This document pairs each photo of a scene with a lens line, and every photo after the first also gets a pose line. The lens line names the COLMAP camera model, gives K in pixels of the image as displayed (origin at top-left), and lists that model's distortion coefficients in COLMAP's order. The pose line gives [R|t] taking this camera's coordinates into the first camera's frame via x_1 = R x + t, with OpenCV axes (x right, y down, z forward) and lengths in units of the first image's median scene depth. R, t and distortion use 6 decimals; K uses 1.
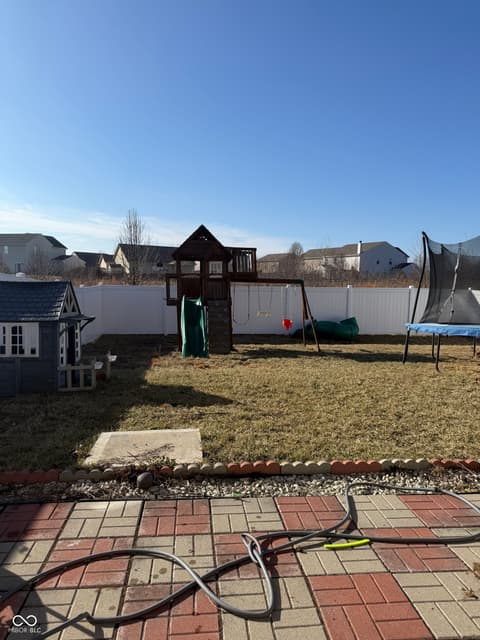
lens RADIAL K [[449.2, 0, 234.9], [0, 449.2, 322.5], [0, 0, 1]] dist [0.051496, -0.060632]
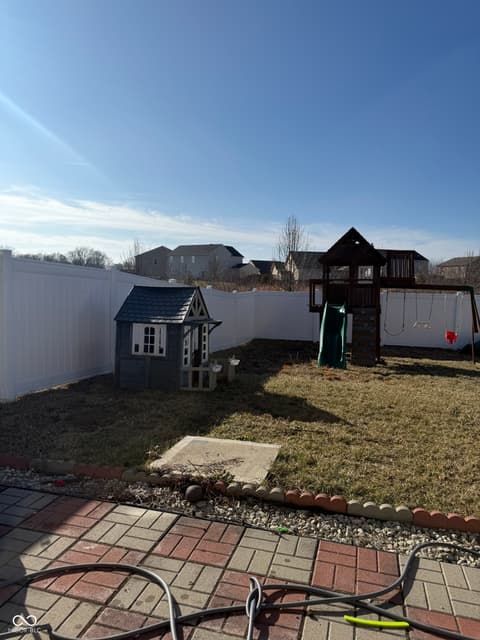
lens RADIAL K [[449.2, 0, 240.5], [0, 449.2, 325.9], [0, 0, 1]] dist [0.051496, -0.060632]
pose [[0.932254, 0.037922, -0.359812, 0.207322], [-0.040433, 0.999182, 0.000549, -0.008770], [0.359538, 0.014036, 0.933025, 0.127347]]
